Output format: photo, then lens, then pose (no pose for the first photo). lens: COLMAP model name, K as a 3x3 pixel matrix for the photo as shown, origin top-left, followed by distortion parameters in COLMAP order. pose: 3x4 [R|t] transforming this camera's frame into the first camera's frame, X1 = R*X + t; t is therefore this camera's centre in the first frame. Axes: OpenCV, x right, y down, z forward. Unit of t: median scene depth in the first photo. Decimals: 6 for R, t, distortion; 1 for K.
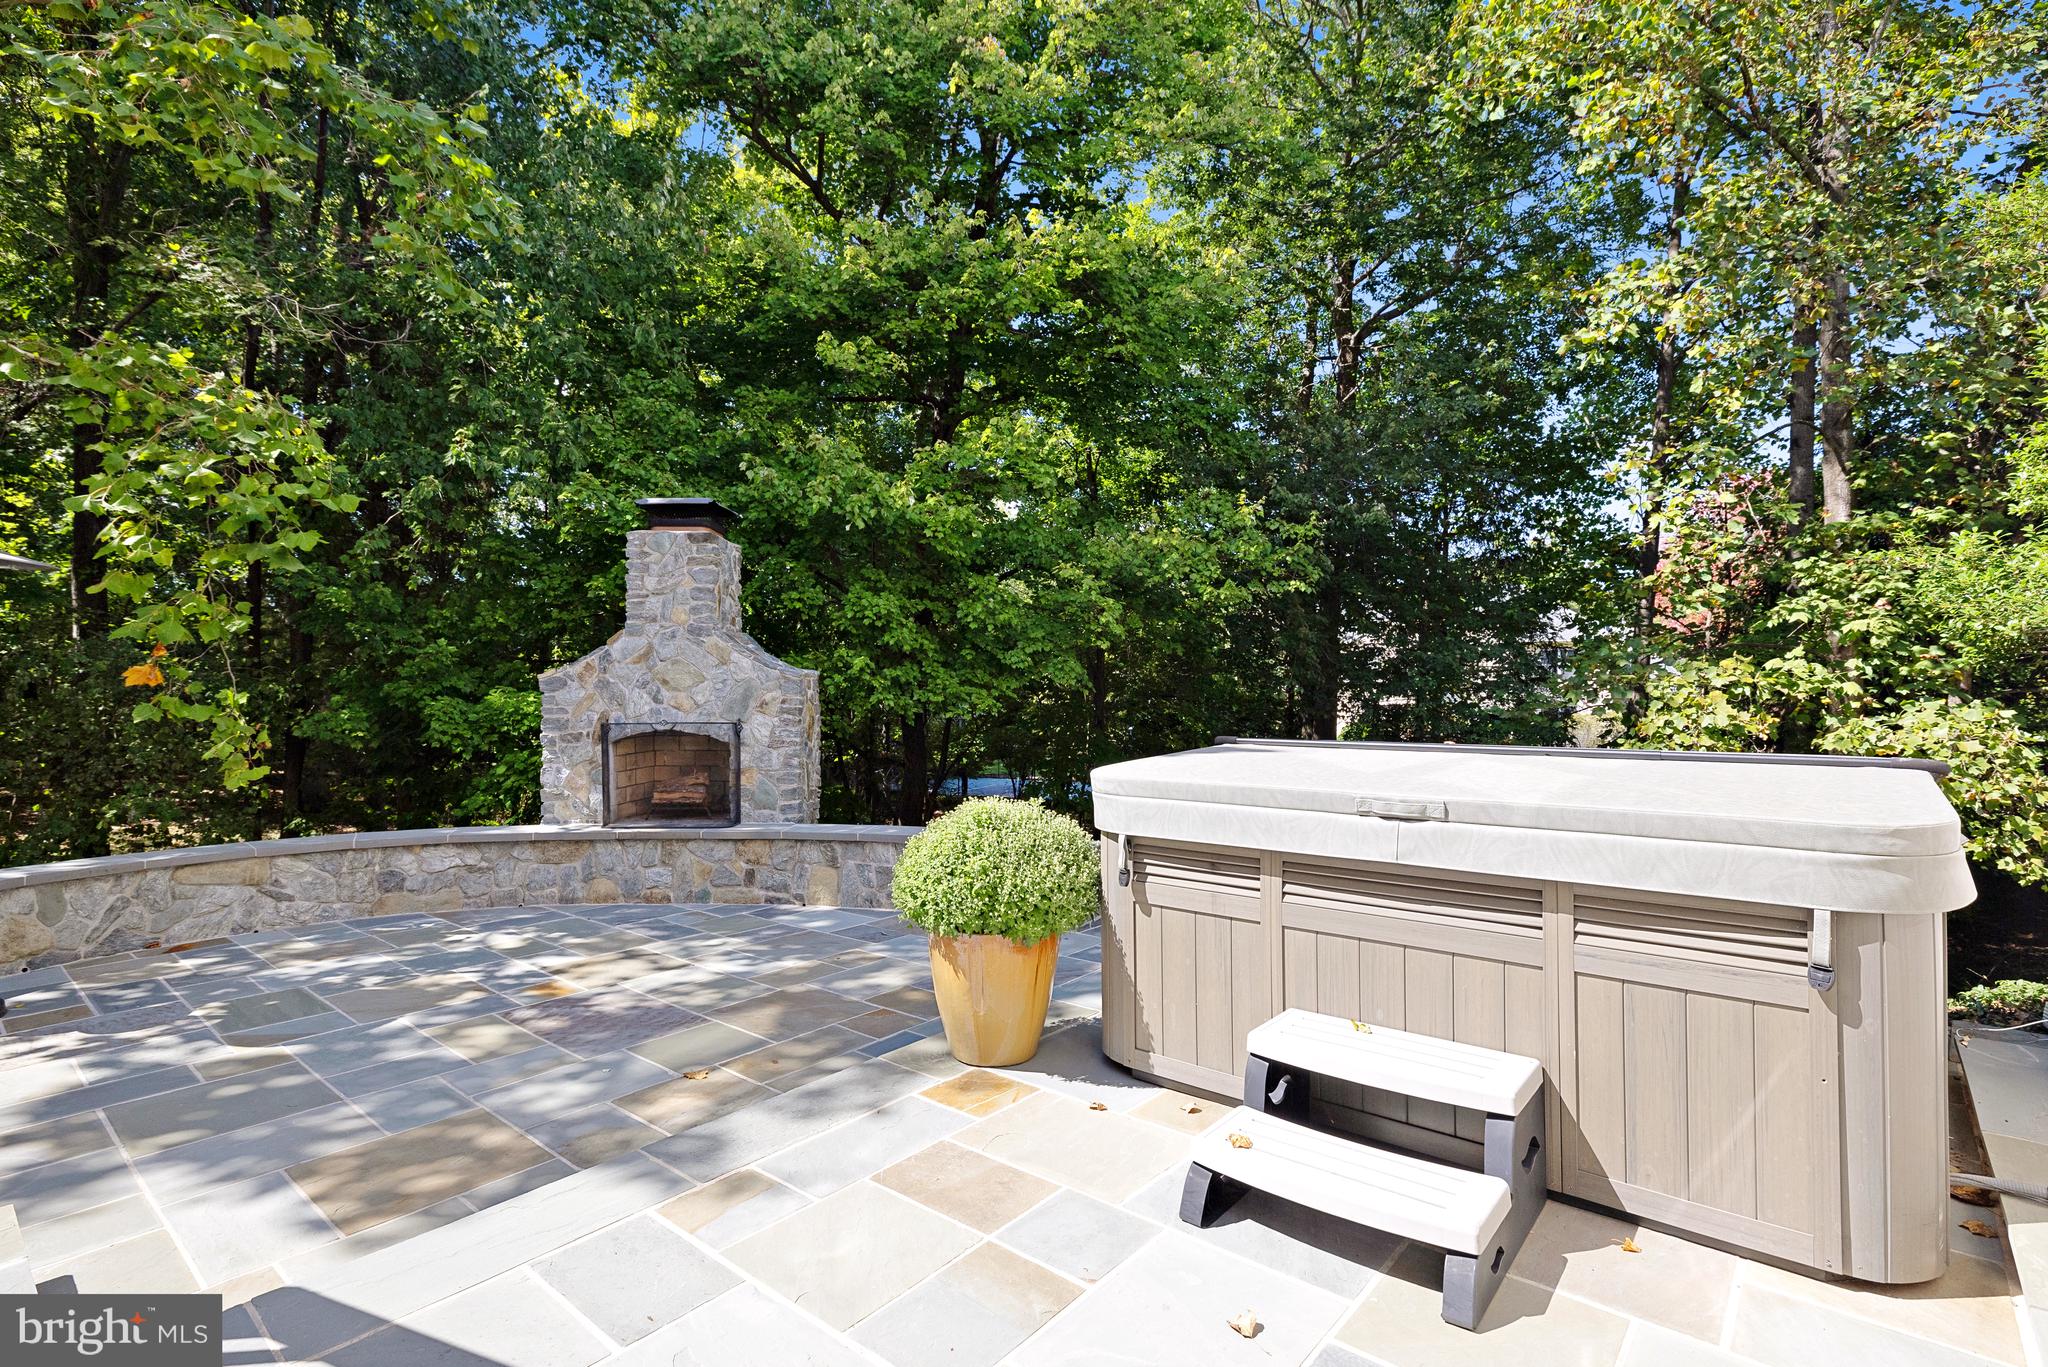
lens RADIAL K [[1005.5, 0, 1022.6], [0, 1005.5, 673.6], [0, 0, 1]] dist [-0.002795, -0.001131]
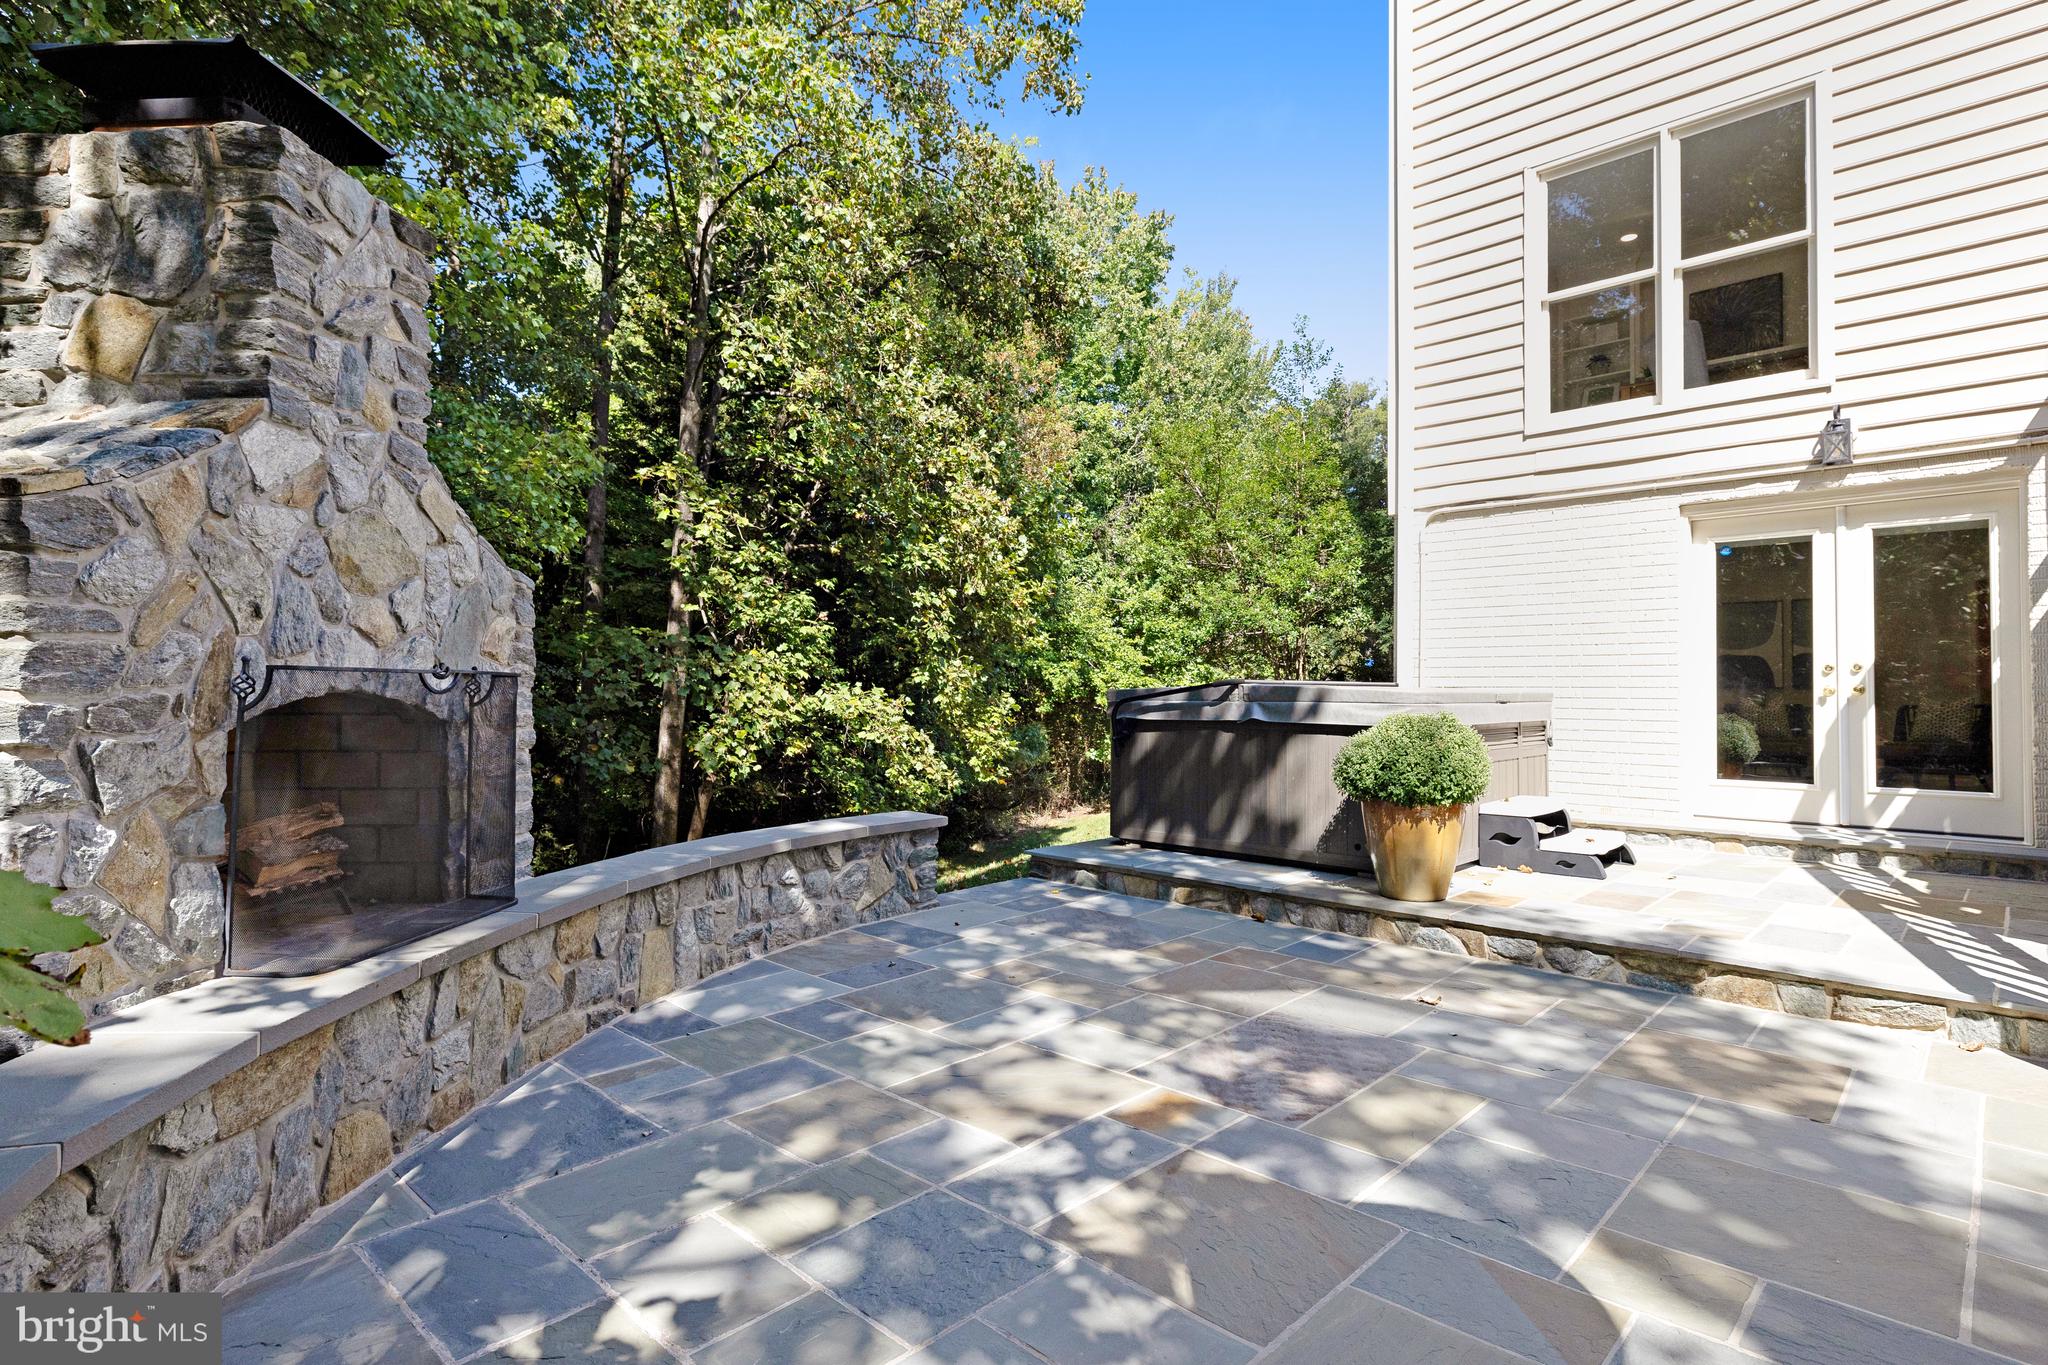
lens RADIAL K [[1053.9, 0, 1020.7], [0, 1053.9, 683.4], [0, 0, 1]] dist [-0.005628, -0.001201]
pose [[0.052161, 0.017146, 0.998491, -1.069163], [-0.008899, 0.999821, -0.016704, 0.083044], [-0.998599, -0.008014, 0.052305, 1.046407]]
